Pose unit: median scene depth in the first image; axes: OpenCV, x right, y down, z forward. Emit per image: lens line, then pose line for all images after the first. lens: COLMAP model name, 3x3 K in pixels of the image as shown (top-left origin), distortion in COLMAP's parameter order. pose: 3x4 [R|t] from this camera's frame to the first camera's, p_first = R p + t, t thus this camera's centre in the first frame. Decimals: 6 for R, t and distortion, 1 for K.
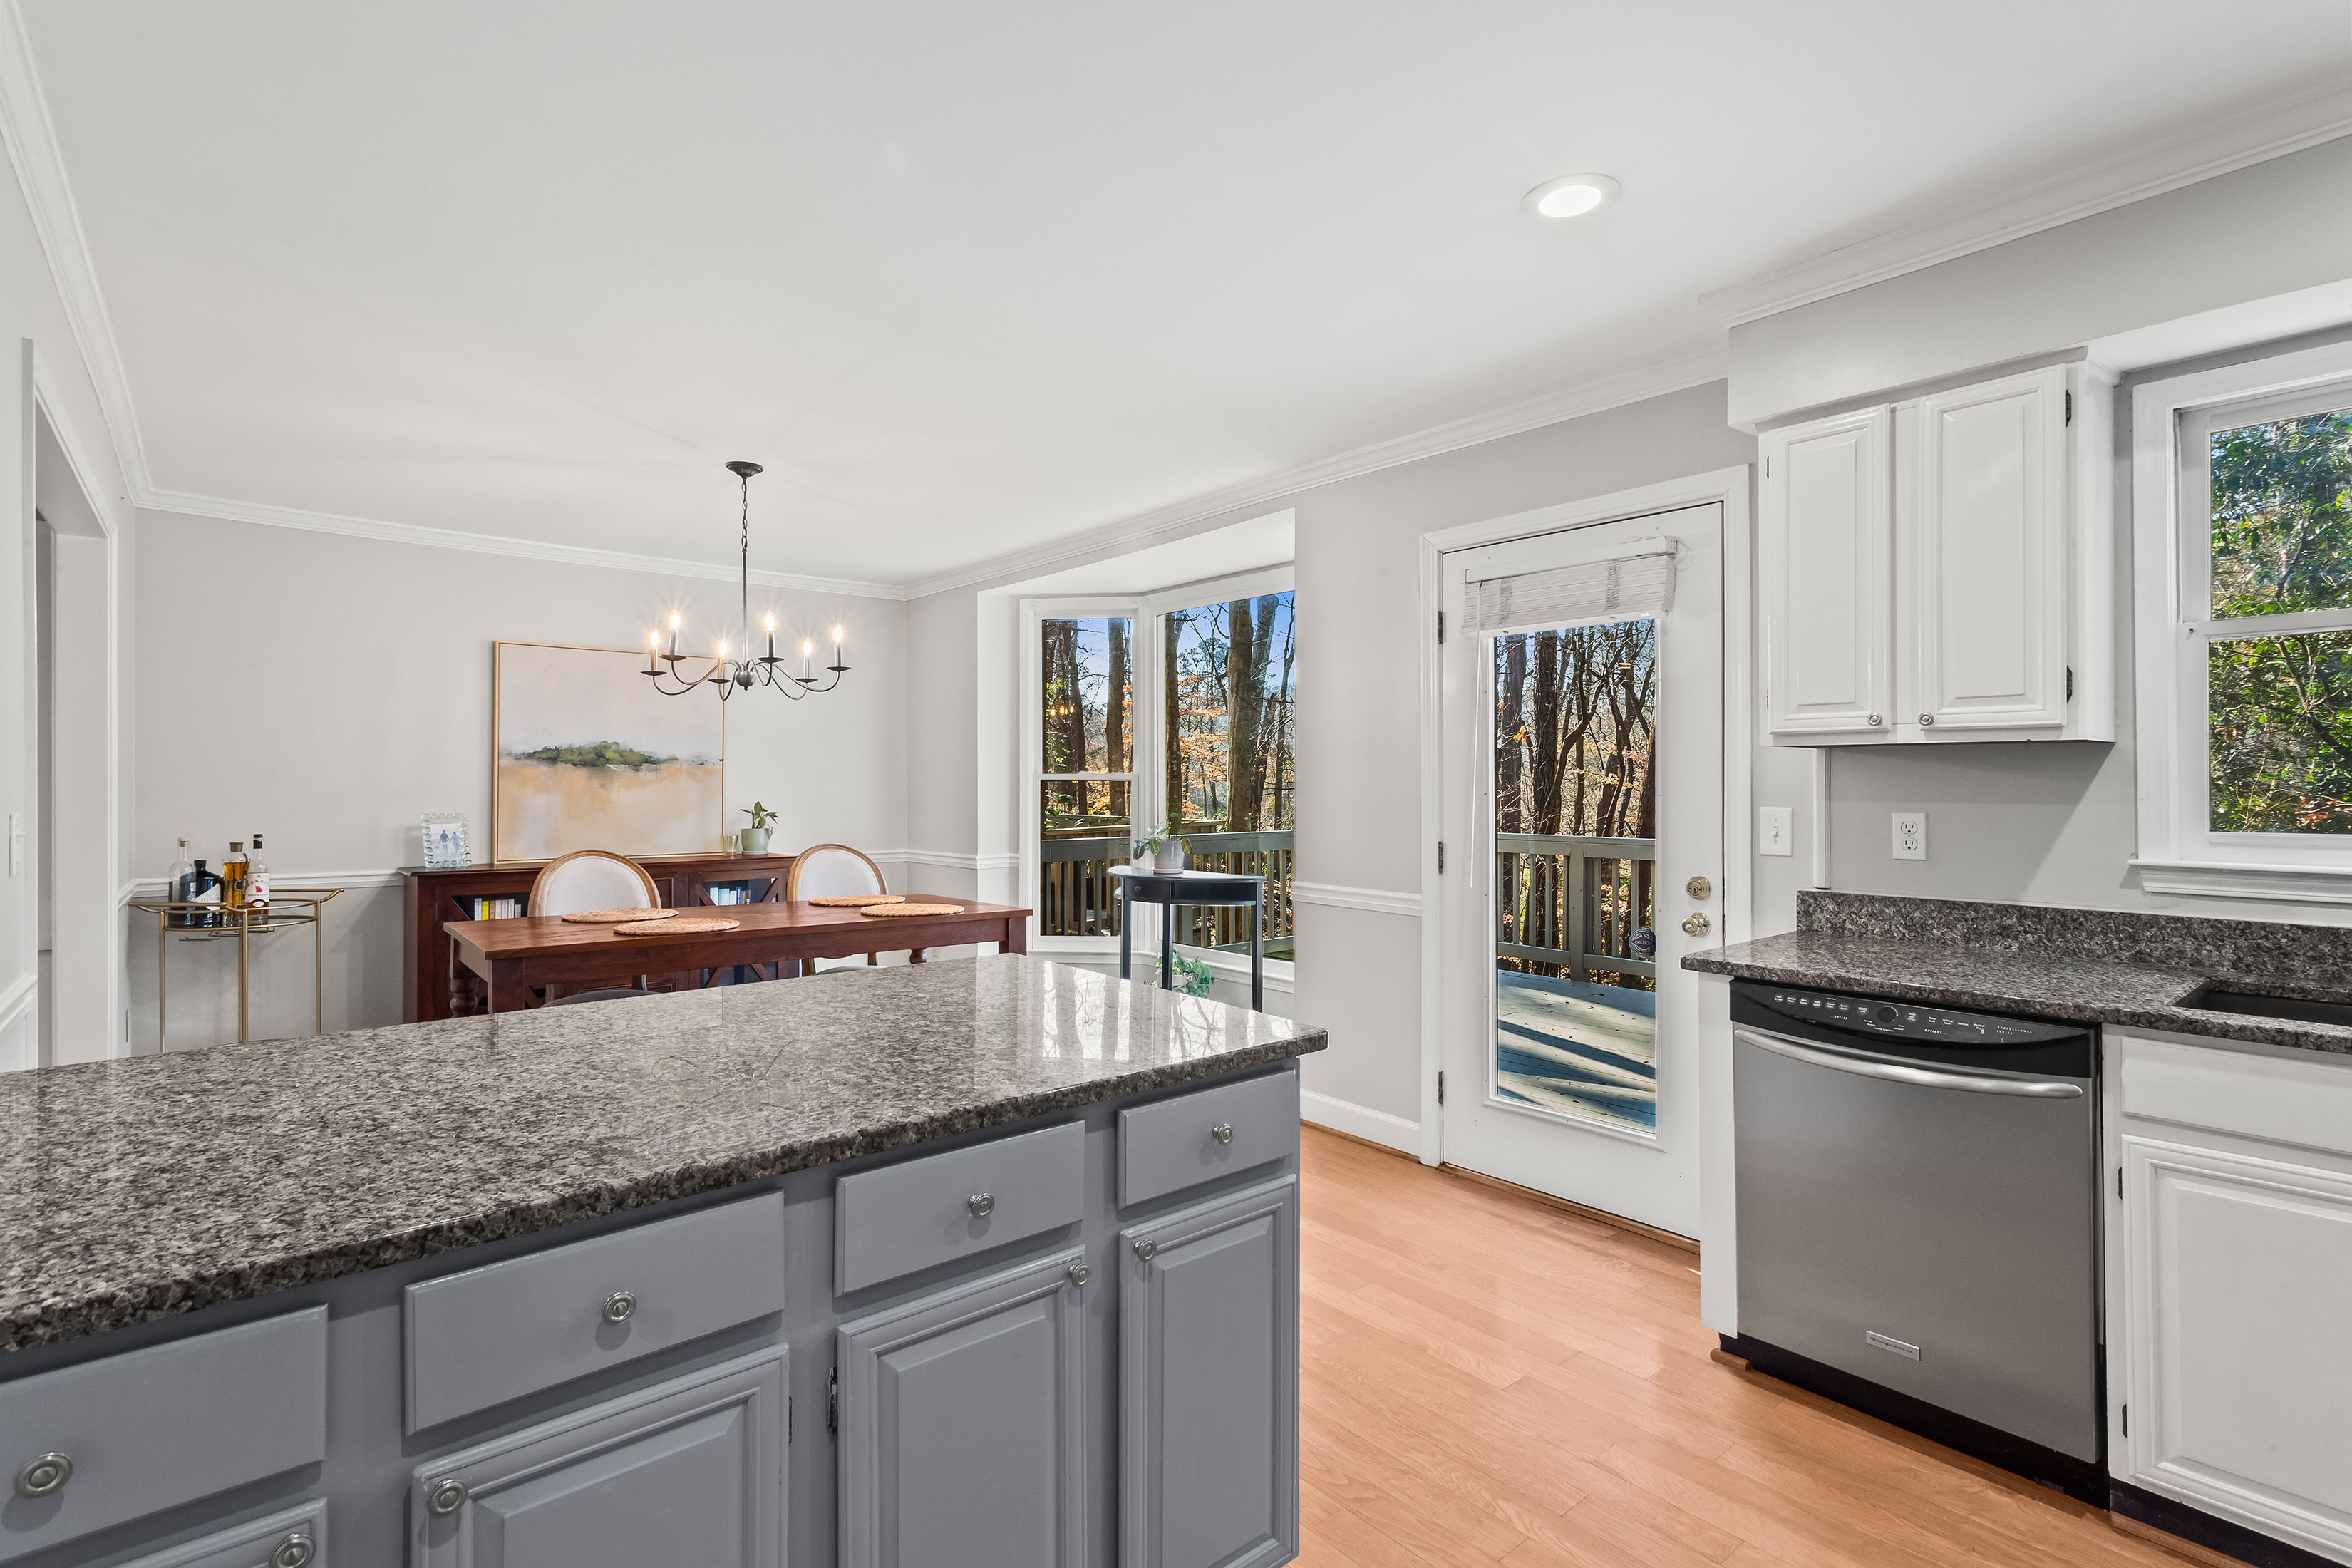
lens RADIAL K [[1111.7, 0, 1186.8], [0, 1111.7, 777.4], [0, 0, 1]] dist [0.002565, 0.000644]
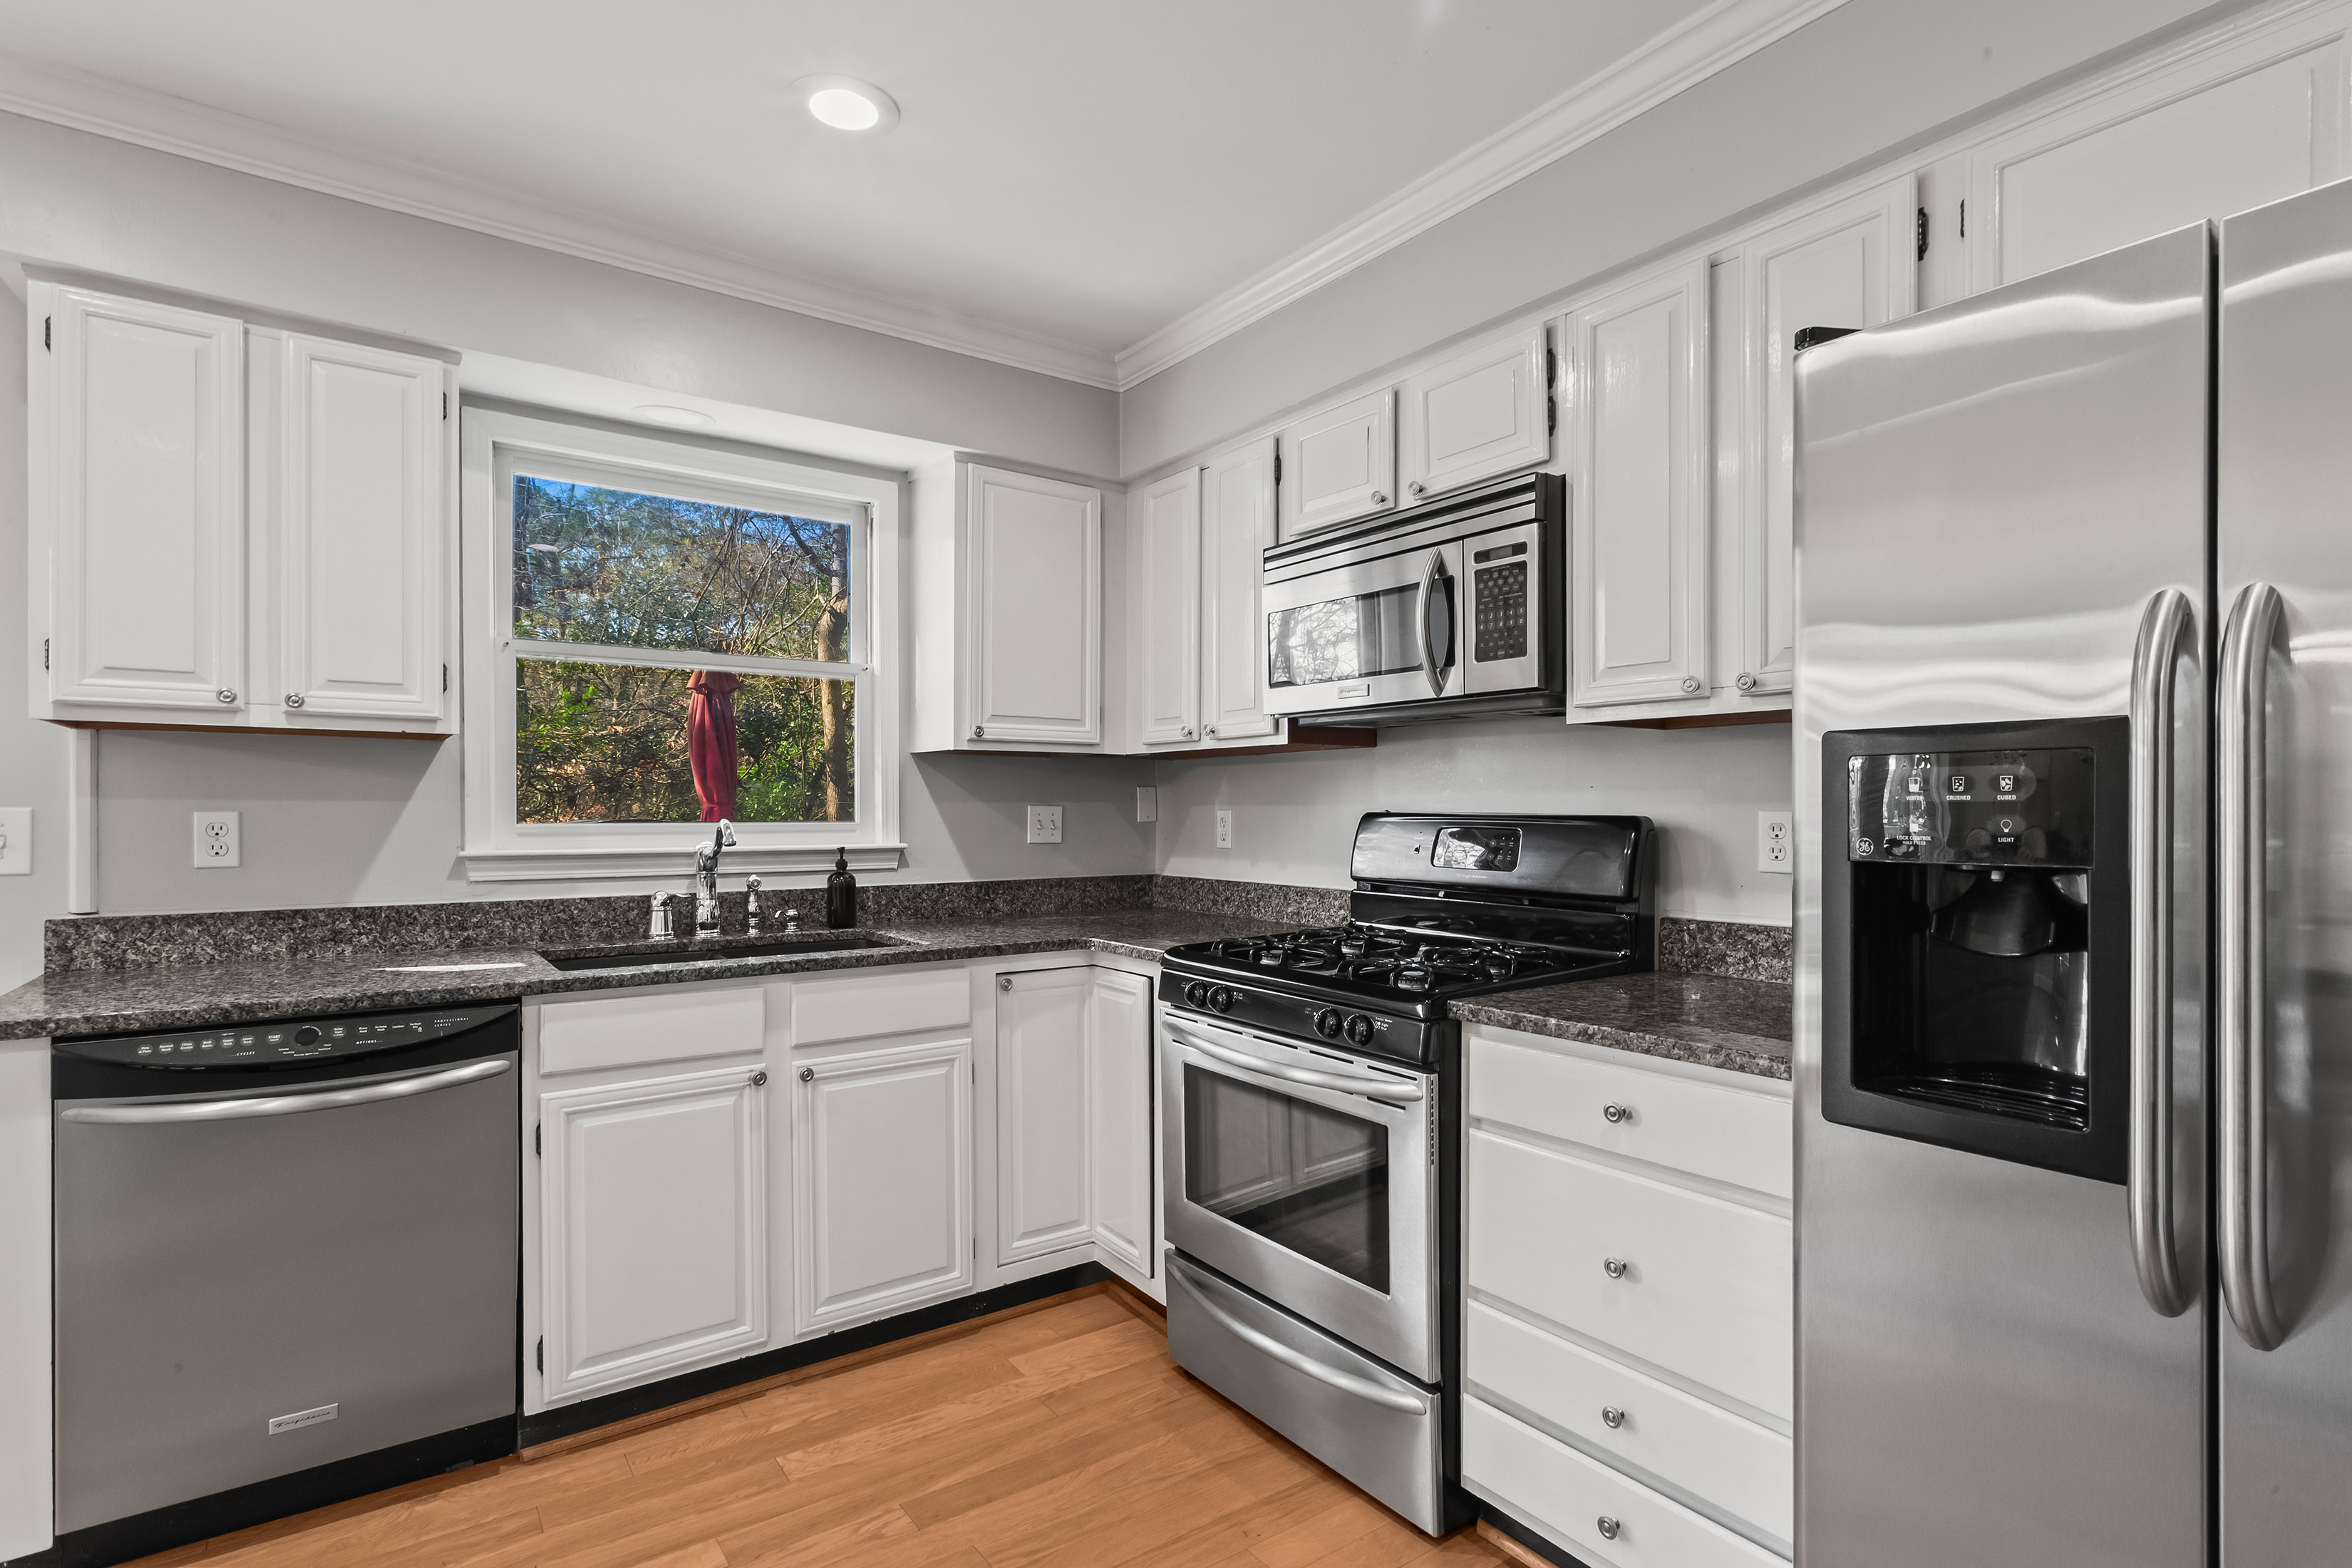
lens RADIAL K [[1138.2, 0, 1188.4], [0, 1138.2, 809.8], [0, 0, 1]] dist [0.003833, 0.000393]
pose [[0.072618, 0.002018, 0.997358, -0.135274], [-0.003988, 0.999991, -0.001733, 0.024062], [-0.997352, -0.003852, 0.072625, 0.169717]]
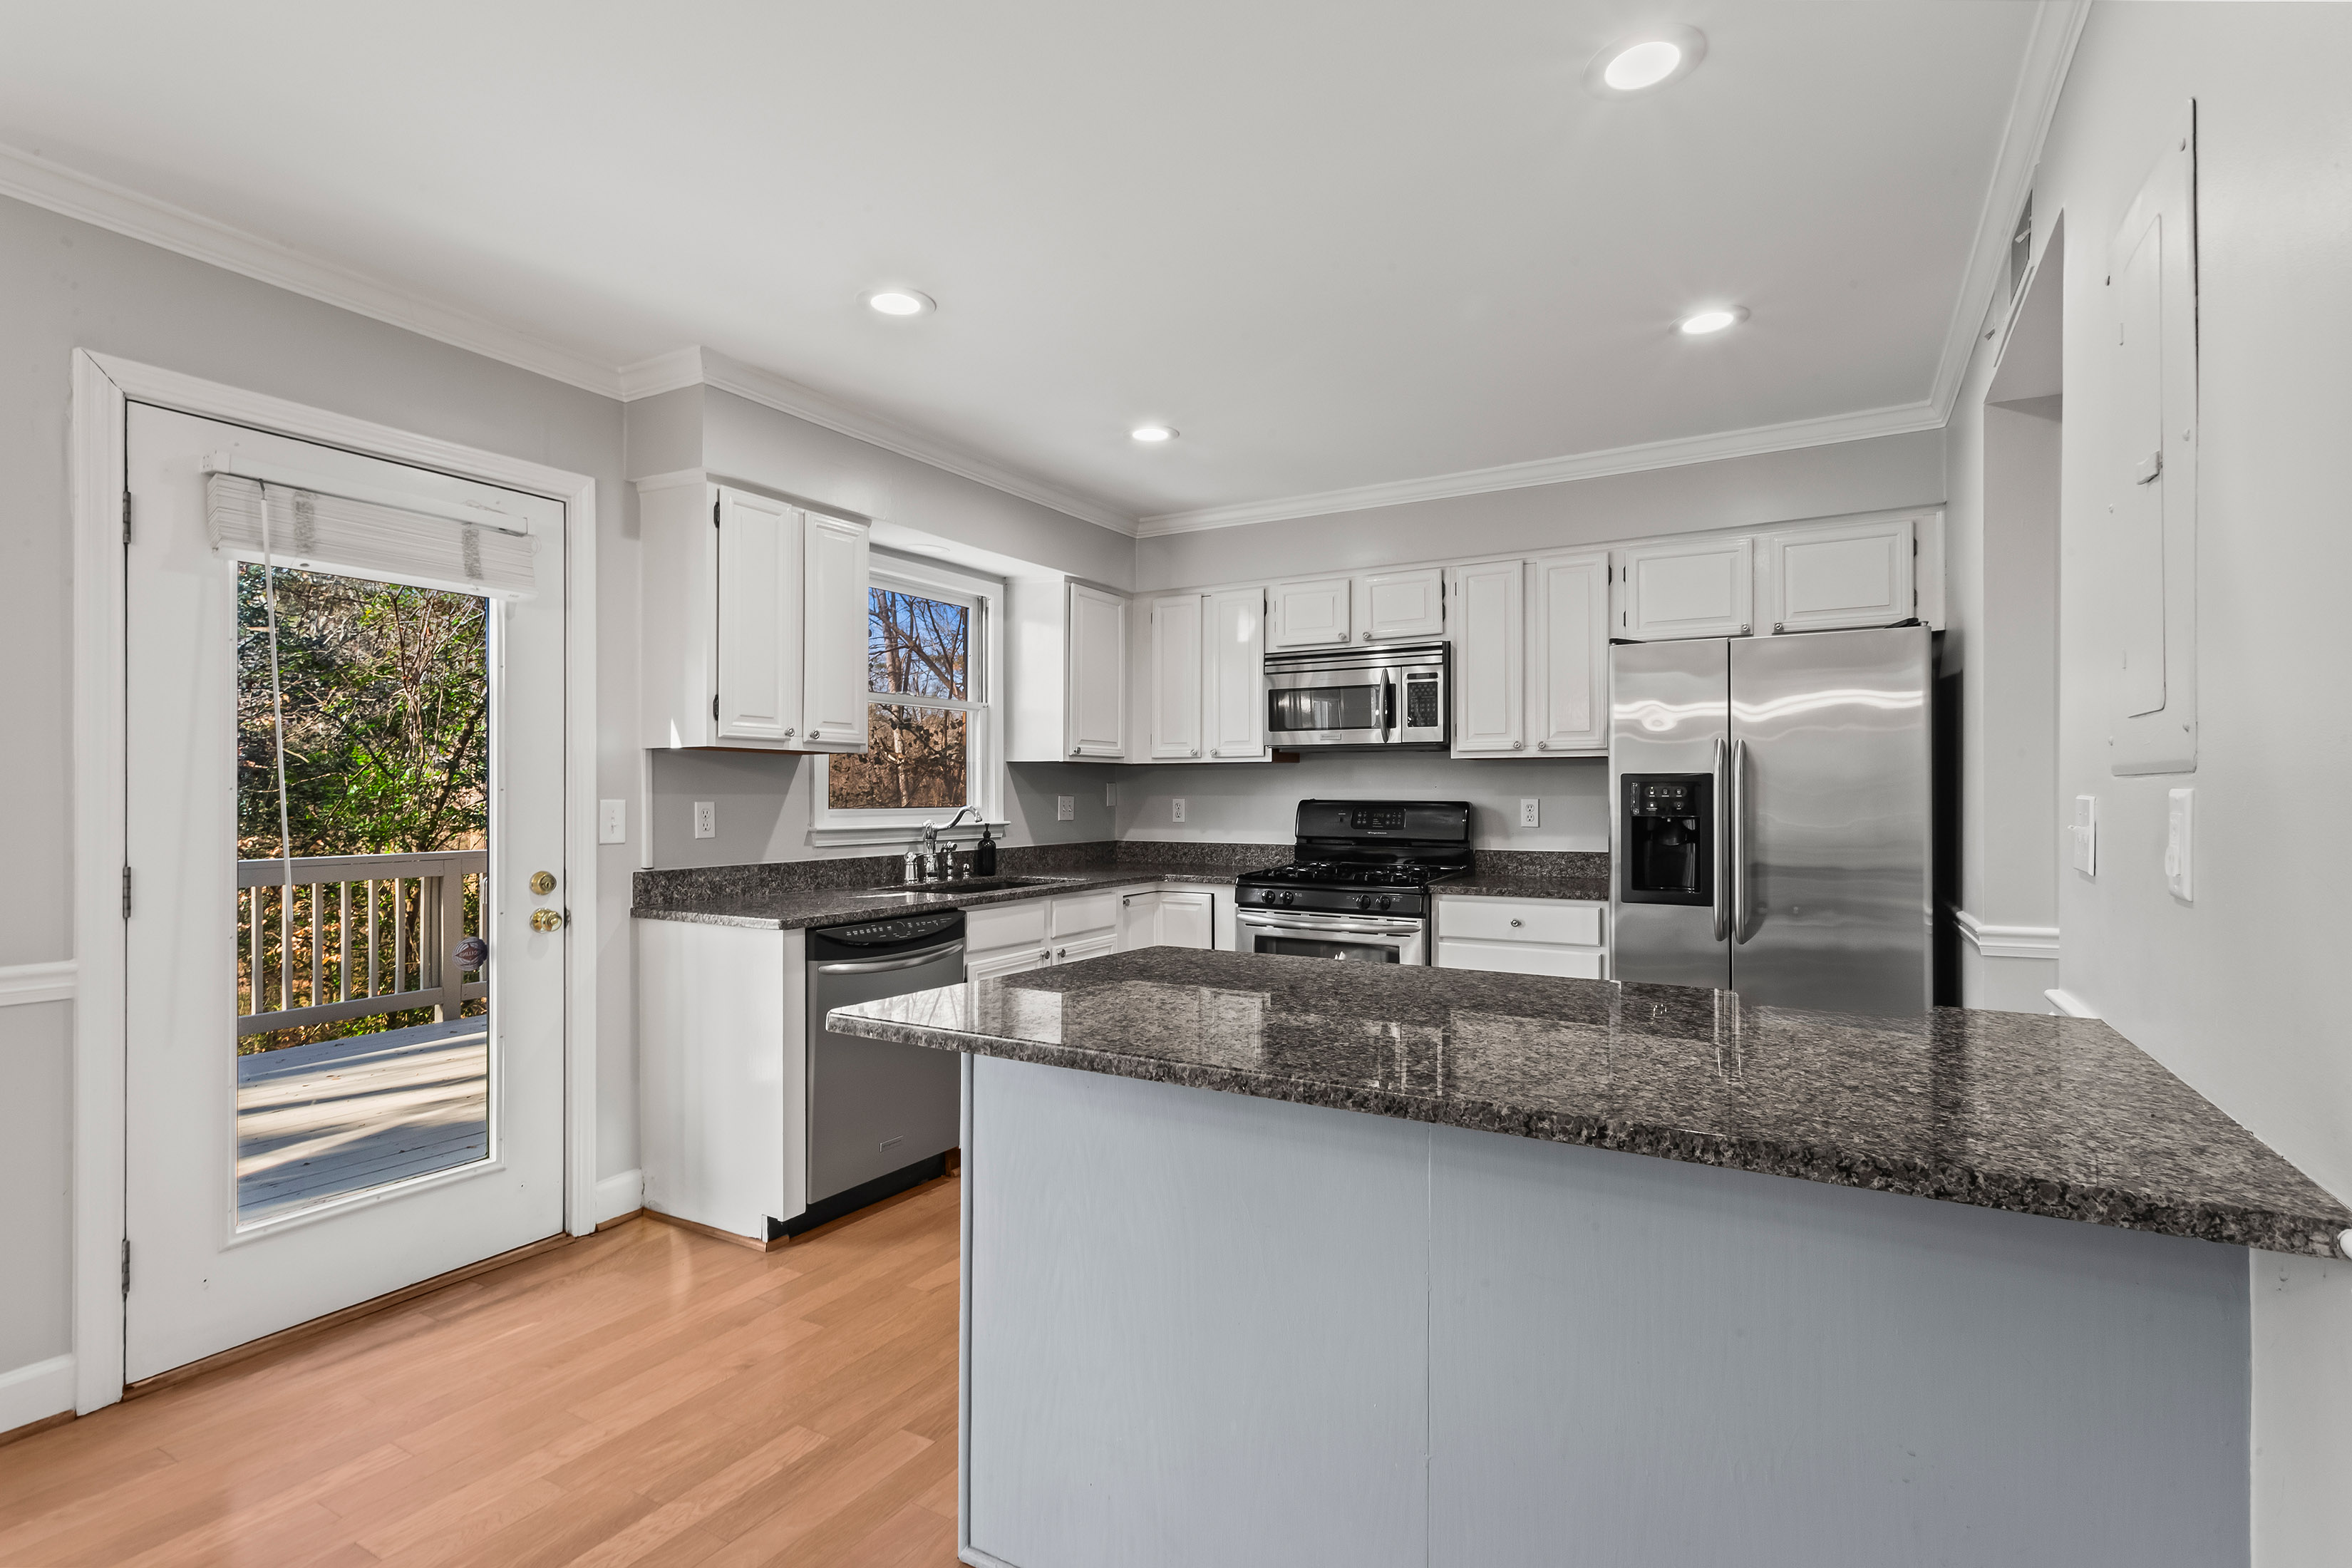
lens RADIAL K [[1113.4, 0, 1176.0], [0, 1113.4, 790.0], [0, 0, 1]] dist [0.000843, 0.000648]
pose [[-0.330322, 0.006207, 0.943848, -0.637849], [-0.001662, 0.999973, -0.007158, 0.021725], [-0.943867, -0.003933, -0.330302, 0.764532]]
